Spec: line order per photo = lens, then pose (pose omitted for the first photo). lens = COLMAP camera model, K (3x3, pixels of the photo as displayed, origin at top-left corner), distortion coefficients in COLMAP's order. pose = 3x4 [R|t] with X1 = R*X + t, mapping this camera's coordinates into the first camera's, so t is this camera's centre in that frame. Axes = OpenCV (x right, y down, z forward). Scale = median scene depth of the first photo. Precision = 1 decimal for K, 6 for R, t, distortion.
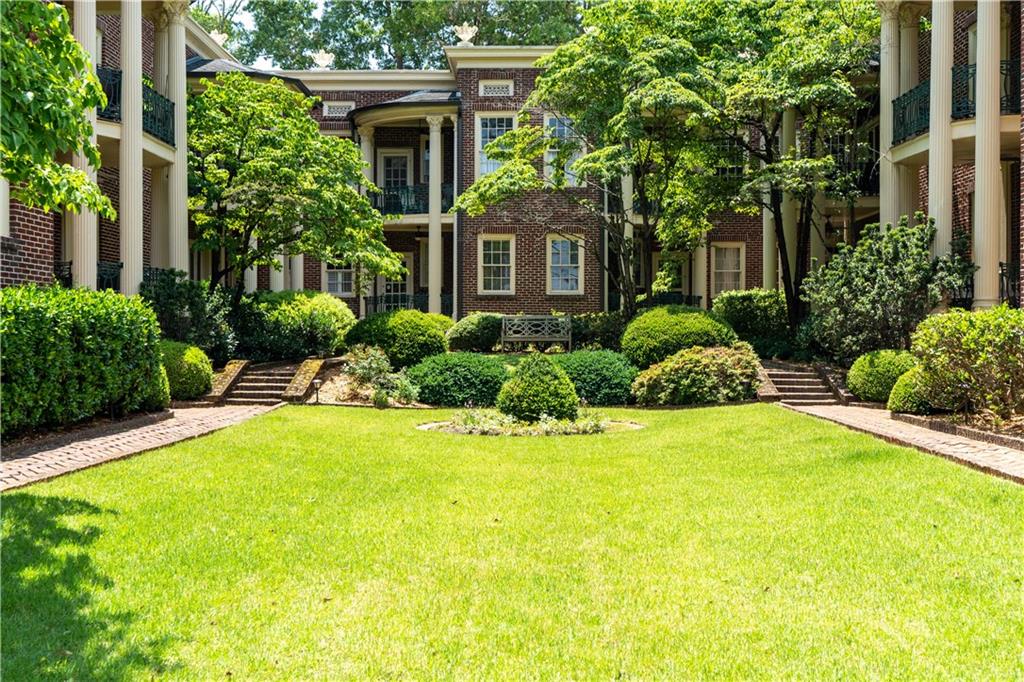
lens RADIAL K [[1035.2, 0, 512.8], [0, 1035.2, 332.5], [0, 0, 1]] dist [0.009505, 0.012688]
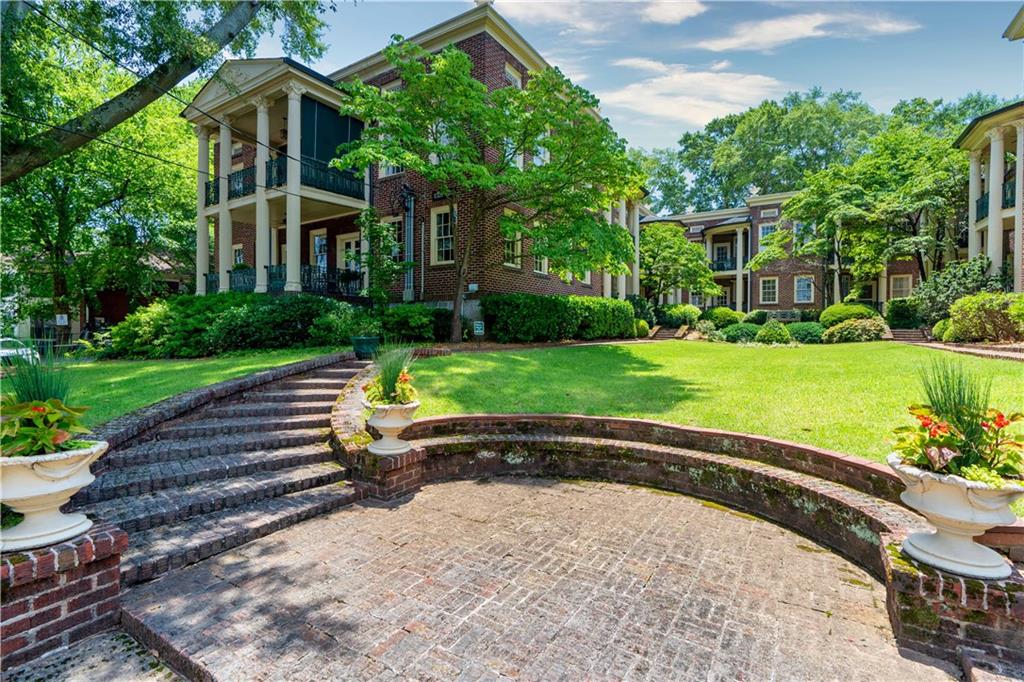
lens RADIAL K [[474.6, 0, 511.2], [0, 474.6, 339.1], [0, 0, 1]] dist [-0.018128, 0.008337]
pose [[0.855713, 0.009898, -0.517357, 0.053089], [-0.000795, 0.999841, 0.017815, 0.033670], [0.517451, -0.014833, 0.855584, -0.263717]]
